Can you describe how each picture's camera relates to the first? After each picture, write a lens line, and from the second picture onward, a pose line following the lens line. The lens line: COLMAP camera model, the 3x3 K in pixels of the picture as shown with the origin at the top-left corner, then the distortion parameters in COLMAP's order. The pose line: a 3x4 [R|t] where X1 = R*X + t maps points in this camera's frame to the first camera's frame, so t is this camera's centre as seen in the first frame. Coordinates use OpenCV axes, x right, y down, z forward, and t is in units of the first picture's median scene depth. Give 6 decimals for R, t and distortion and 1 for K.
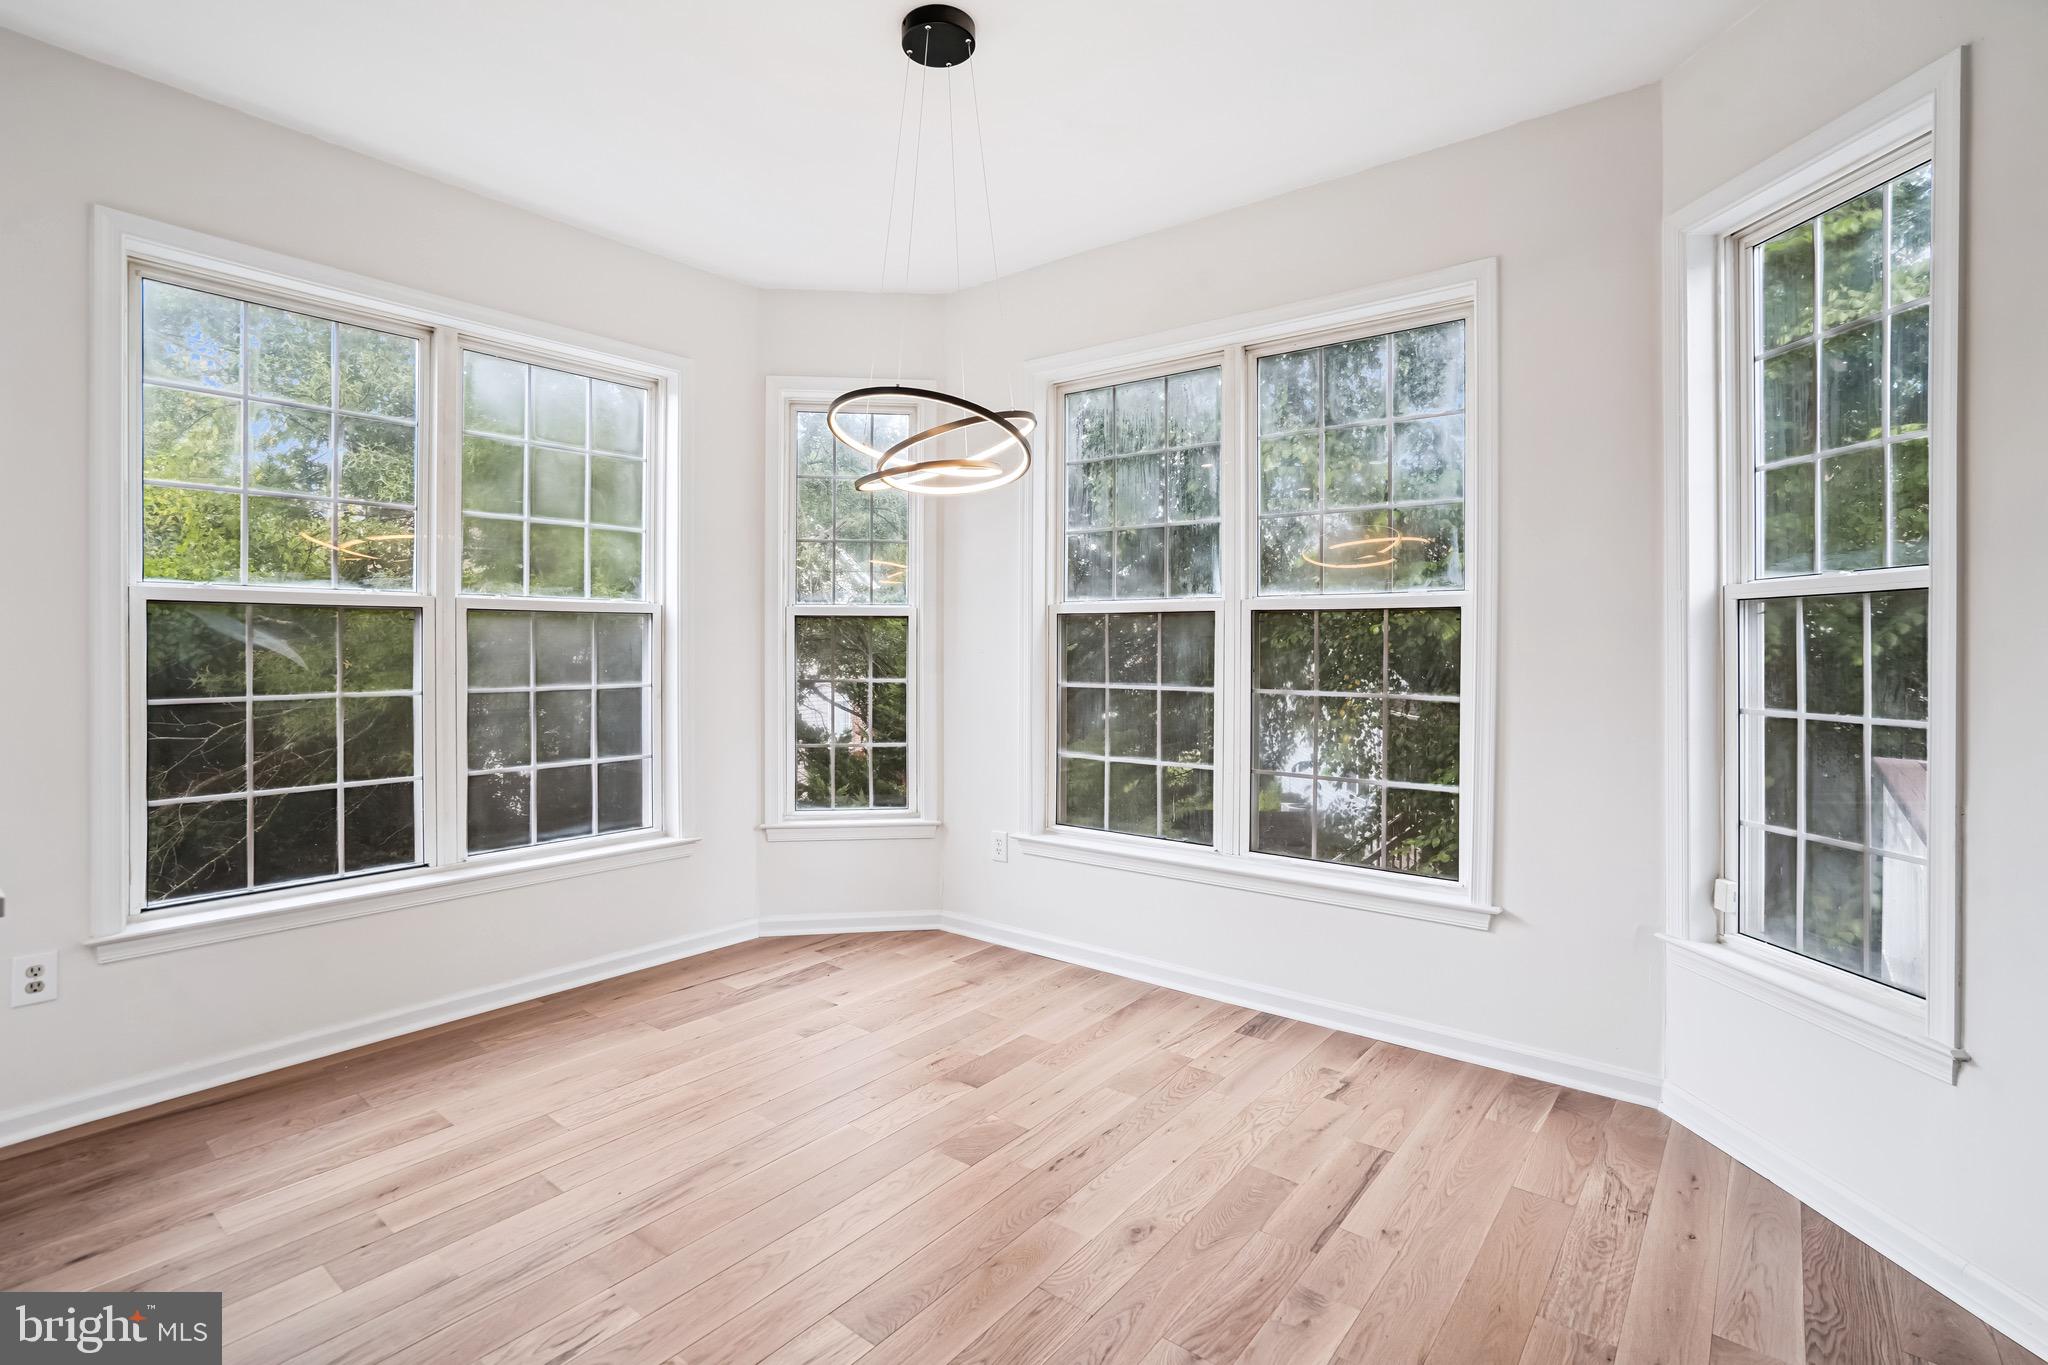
lens RADIAL K [[949.2, 0, 993.3], [0, 949.2, 654.3], [0, 0, 1]] dist [-0.037802, 0.020238]
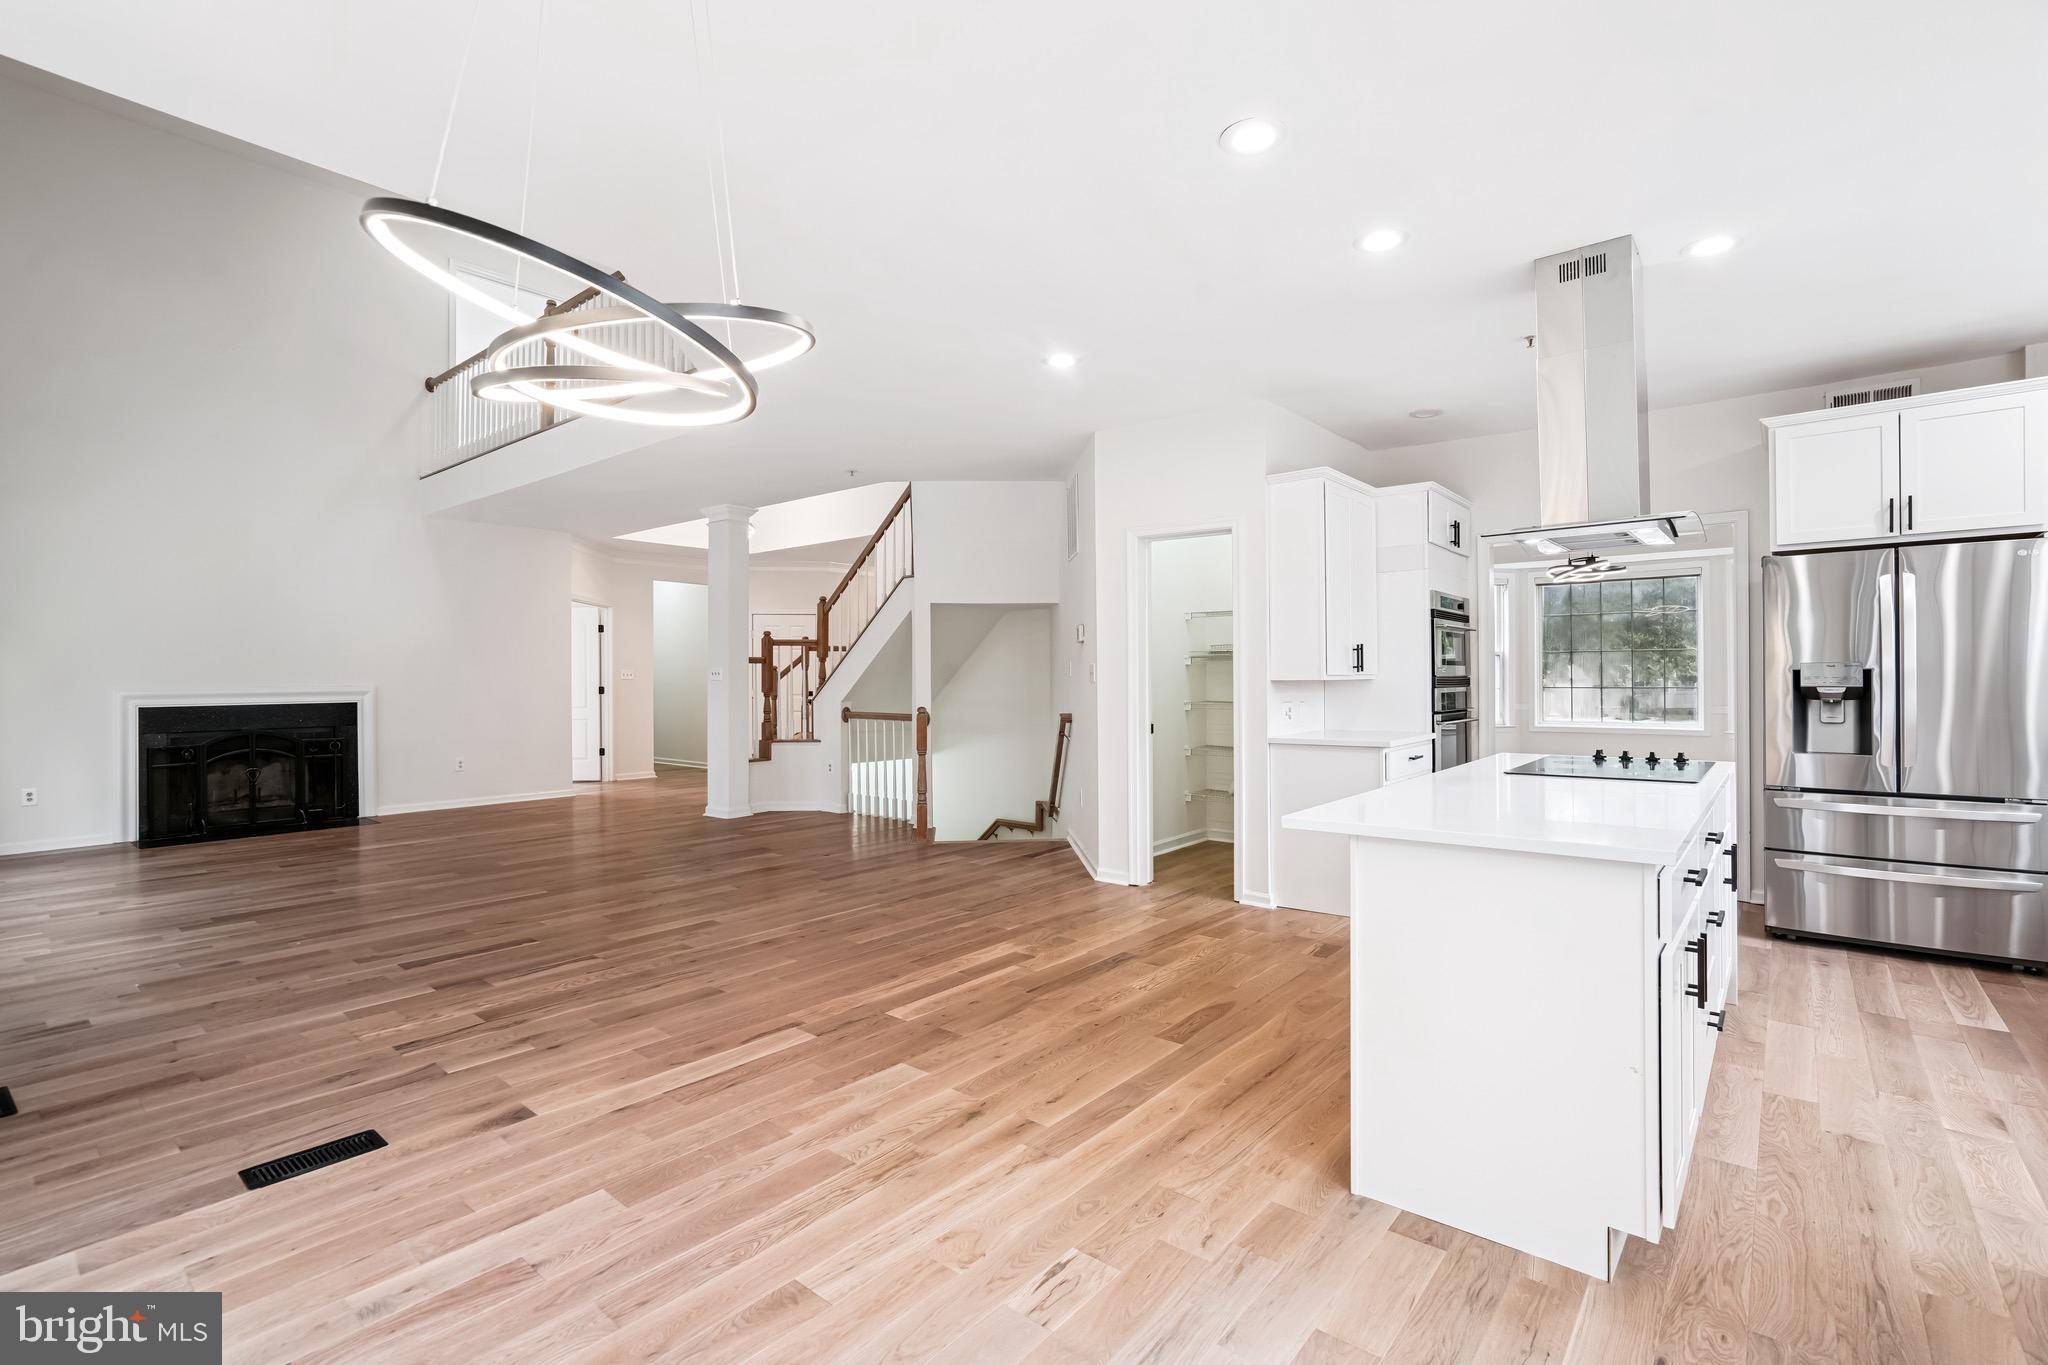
lens RADIAL K [[949.2, 0, 1009.4], [0, 949.2, 676.3], [0, 0, 1]] dist [-0.037802, 0.020238]
pose [[-0.999967, 0.002136, 0.007817, -0.221603], [0.002159, 0.999993, 0.002900, -0.014122], [-0.007811, 0.002916, -0.999965, 1.171443]]
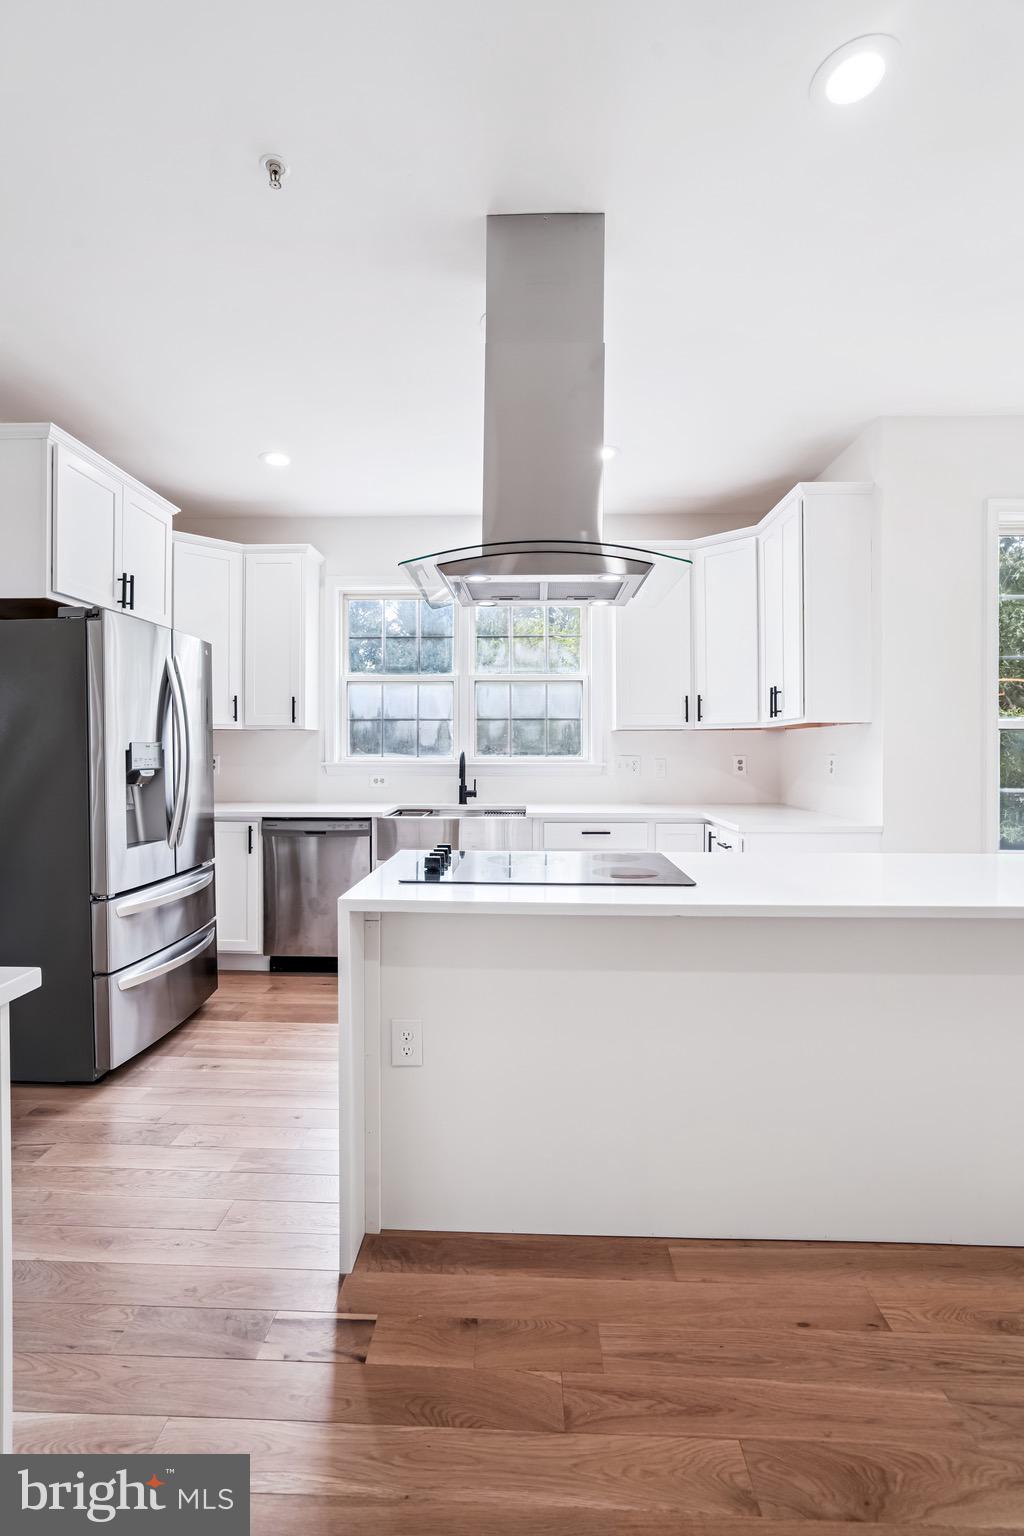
lens RADIAL K [[711.9, 0, 508.2], [0, 711.9, 746.3], [0, 0, 1]] dist [-0.037802, 0.020238]
pose [[0.610200, -0.004764, -0.792233, -0.381663], [-0.003615, 0.999955, -0.008797, -0.015630], [0.792239, 0.008232, 0.610155, -0.382462]]
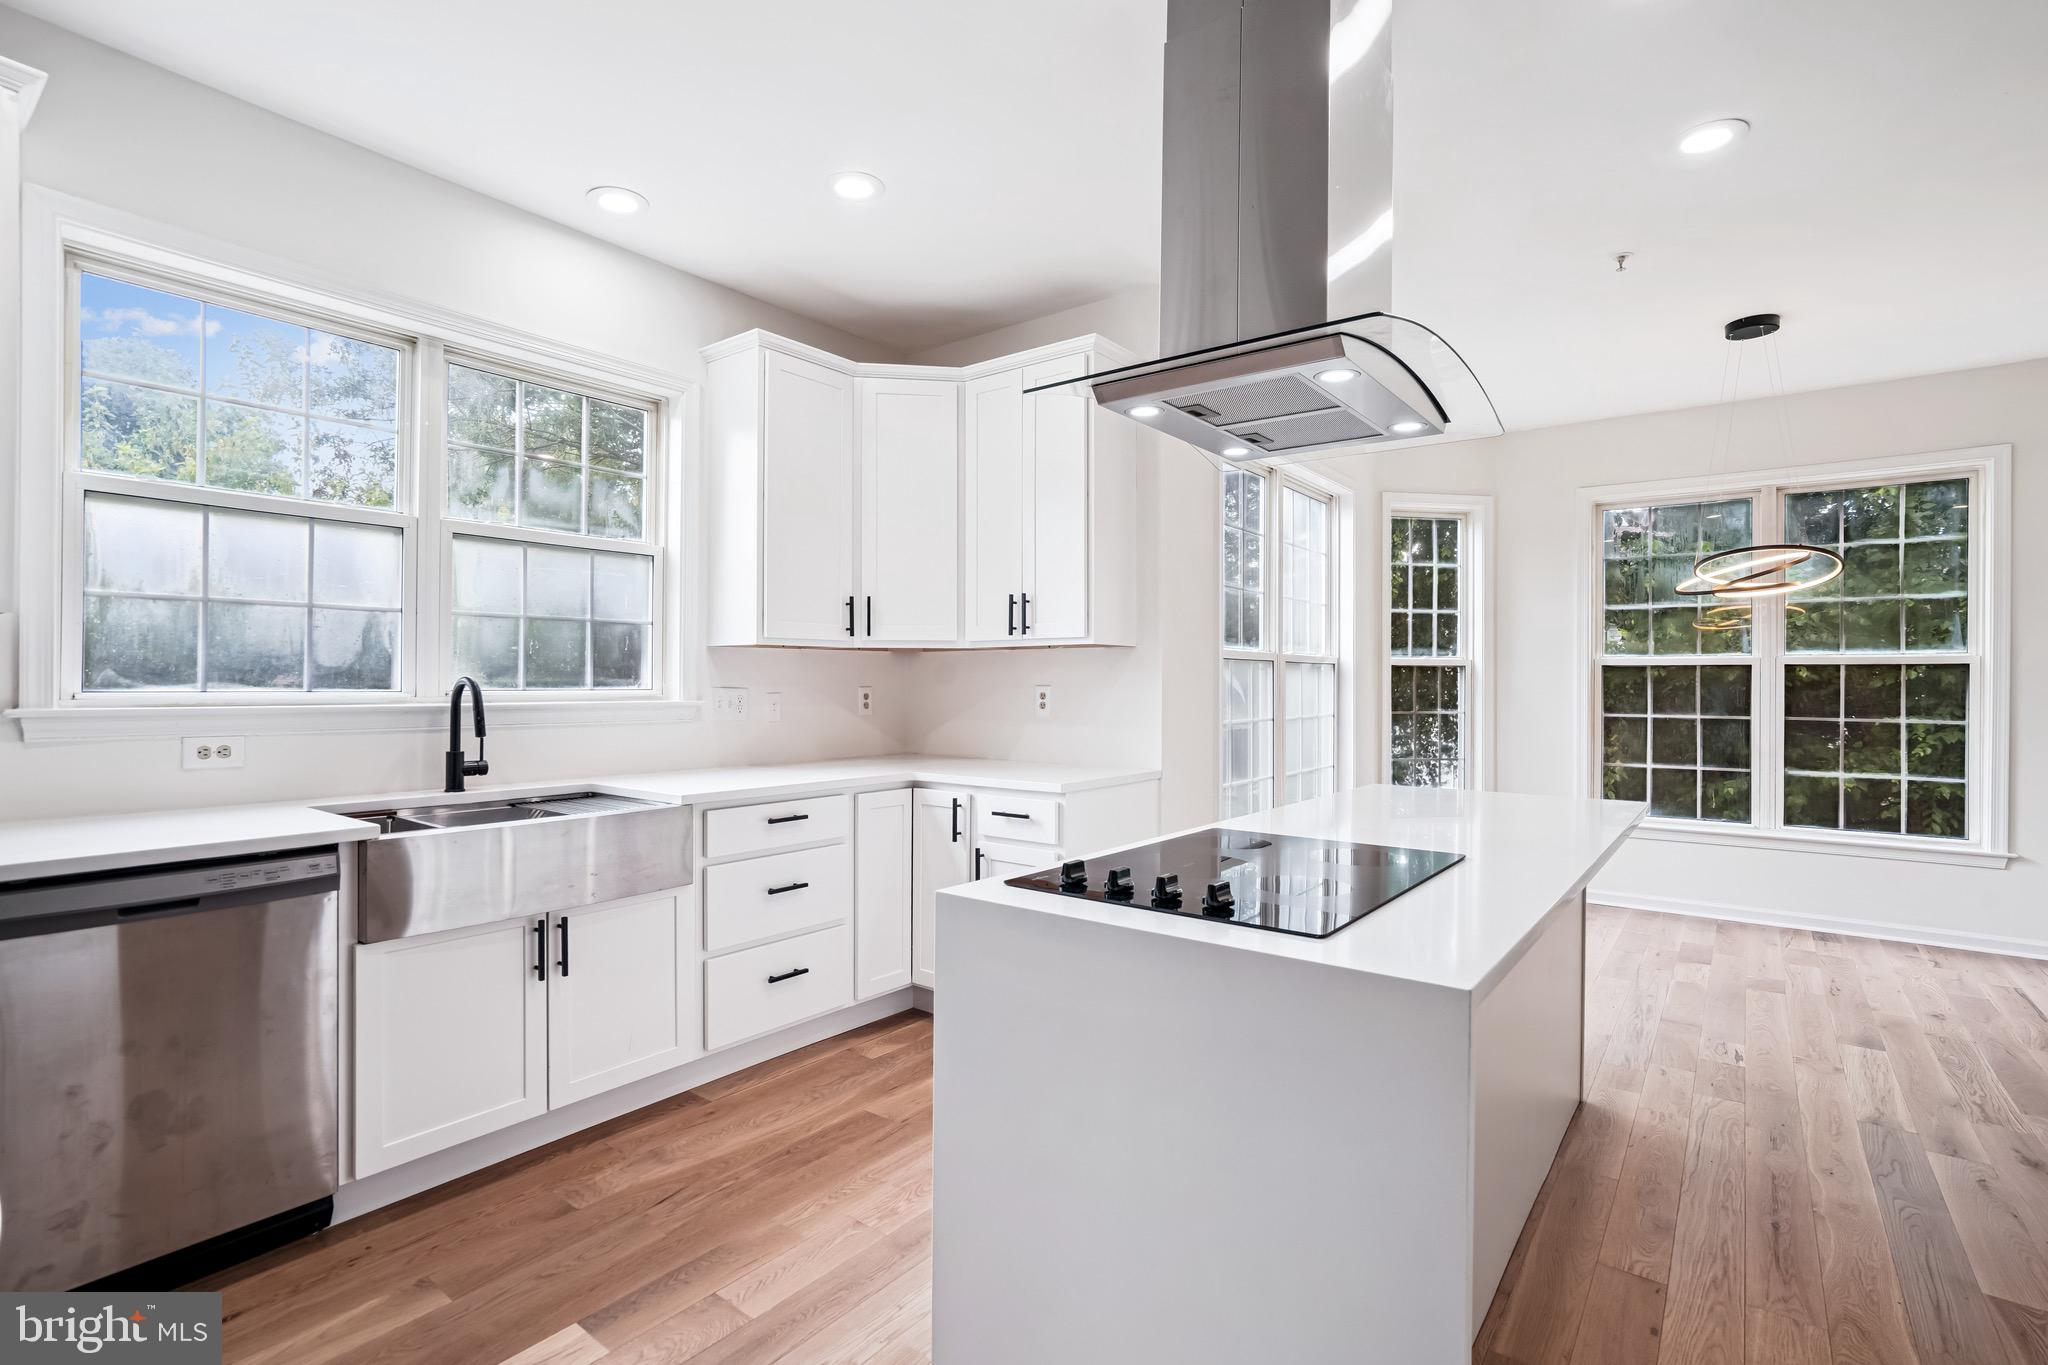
lens RADIAL K [[949.2, 0, 1015.8], [0, 949.2, 675.4], [0, 0, 1]] dist [-0.037802, 0.020238]
pose [[0.999619, 0.001073, 0.027582, -1.074104], [-0.000711, 0.999914, -0.013117, -0.010166], [-0.027594, 0.013092, 0.999533, -0.487072]]
